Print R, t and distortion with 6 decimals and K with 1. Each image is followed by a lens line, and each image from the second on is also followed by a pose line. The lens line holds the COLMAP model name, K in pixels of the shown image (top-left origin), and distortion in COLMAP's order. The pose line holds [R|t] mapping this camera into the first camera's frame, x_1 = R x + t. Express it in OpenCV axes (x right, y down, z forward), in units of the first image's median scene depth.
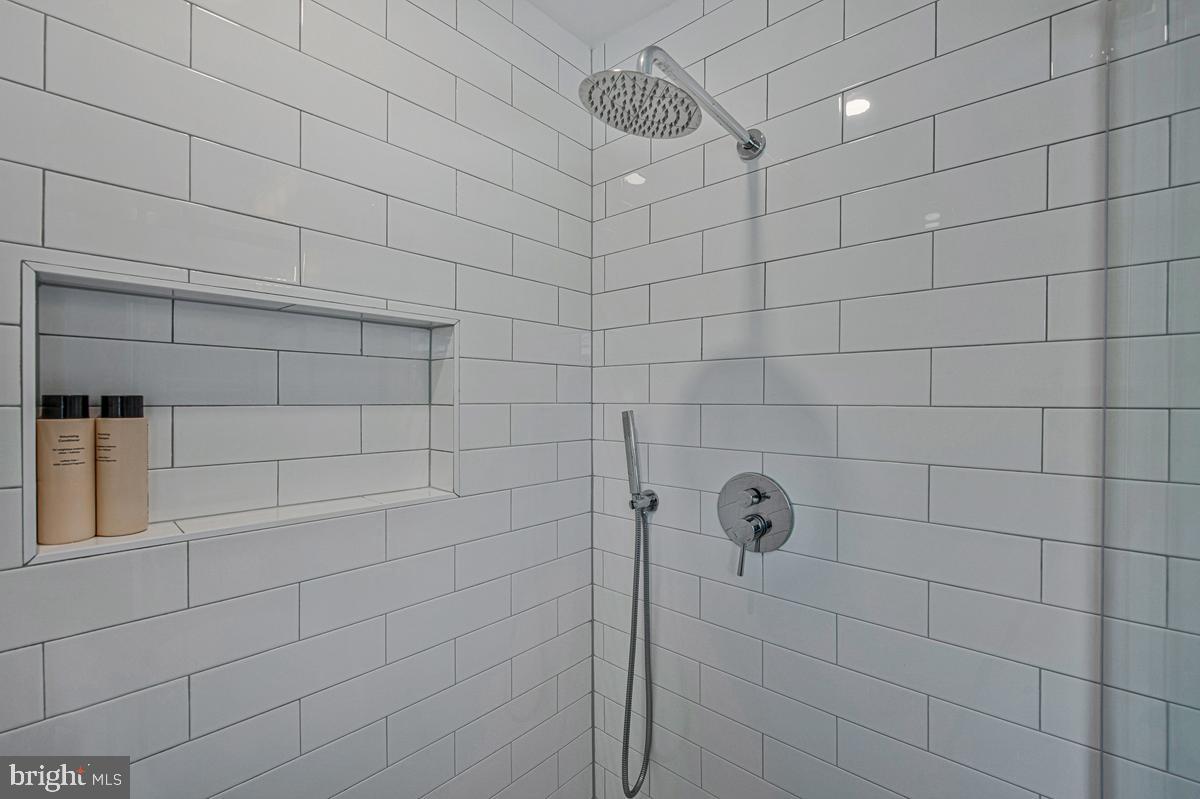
lens RADIAL K [[497.6, 0, 600.2], [0, 497.6, 406.0], [0, 0, 1]] dist [-0.014588, -0.000125]
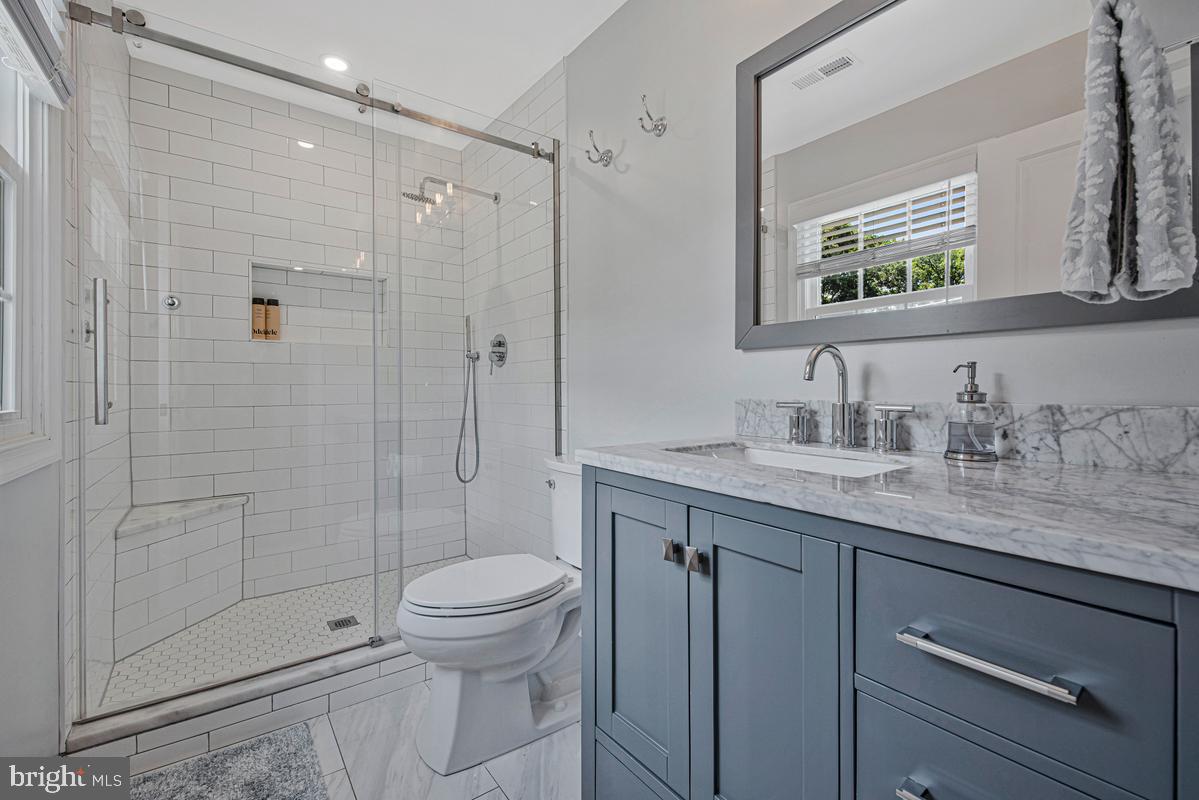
lens RADIAL K [[497.2, 0, 601.9], [0, 497.2, 391.2], [0, 0, 1]] dist [-0.014588, -0.000125]
pose [[0.979976, 0.001011, -0.199112, 1.938236], [-0.000532, 0.999997, 0.002458, 0.606780], [0.199114, -0.002303, 0.979974, -1.895221]]
